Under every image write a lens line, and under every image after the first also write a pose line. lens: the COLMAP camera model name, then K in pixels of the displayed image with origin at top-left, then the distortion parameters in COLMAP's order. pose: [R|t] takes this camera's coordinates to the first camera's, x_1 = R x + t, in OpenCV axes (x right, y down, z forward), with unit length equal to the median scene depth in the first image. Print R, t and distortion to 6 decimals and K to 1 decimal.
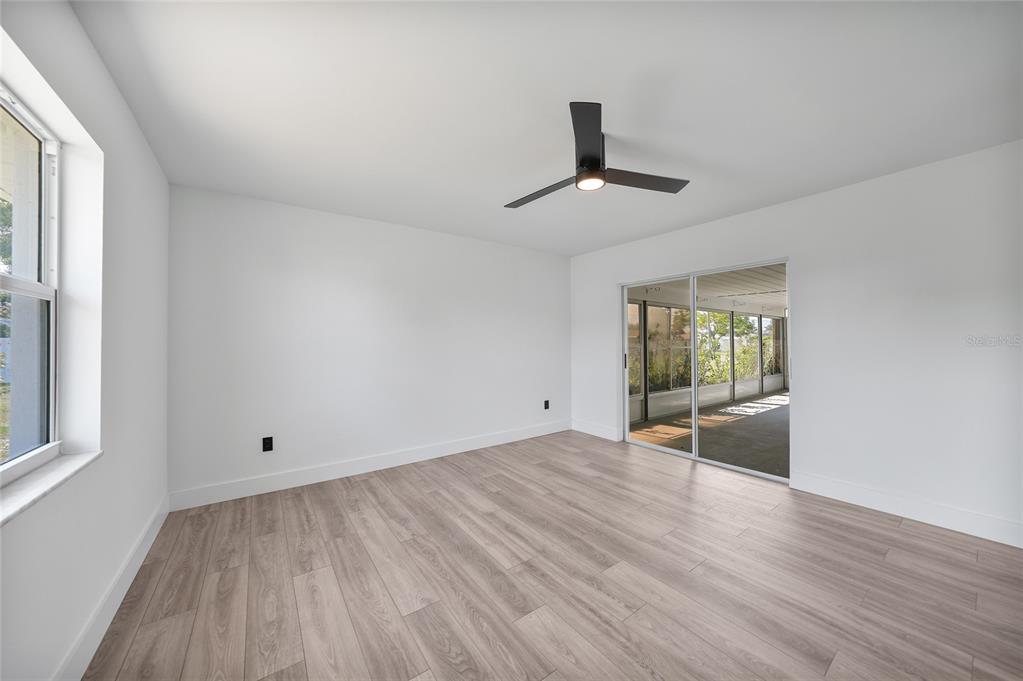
lens RADIAL K [[358.9, 0, 515.3], [0, 358.9, 341.1], [0, 0, 1]] dist [-0.020695, 0.003478]
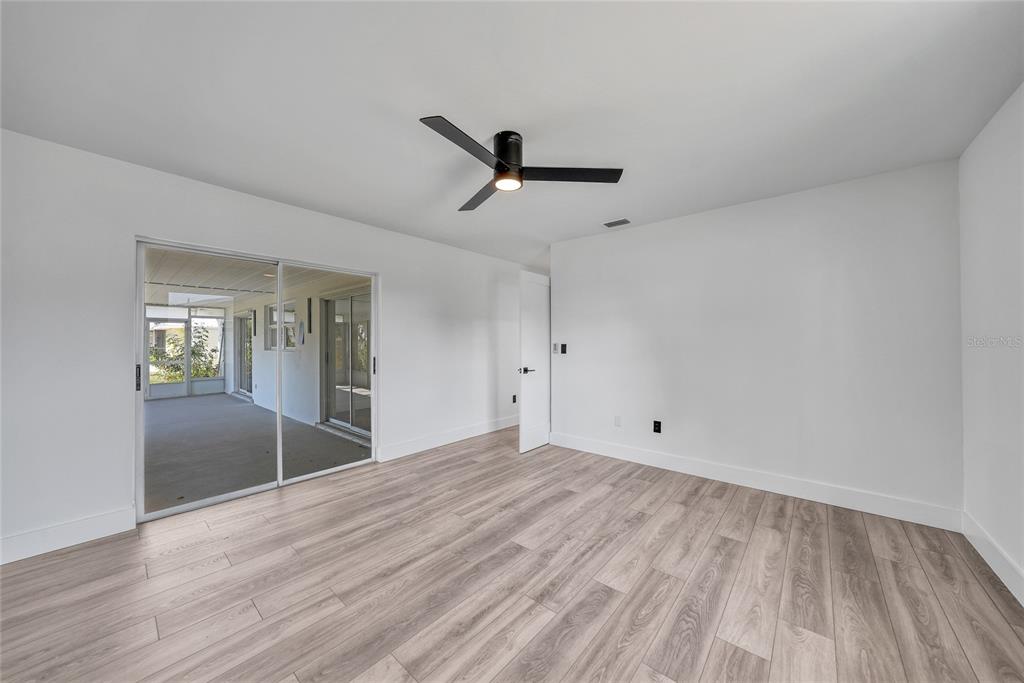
lens RADIAL K [[359.2, 0, 514.2], [0, 359.2, 341.0], [0, 0, 1]] dist [-0.020695, 0.003478]
pose [[-0.230134, 0.008997, 0.973117, -0.669834], [0.000395, 0.999958, -0.009151, 0.009988], [-0.973159, -0.001721, -0.230128, 1.062612]]
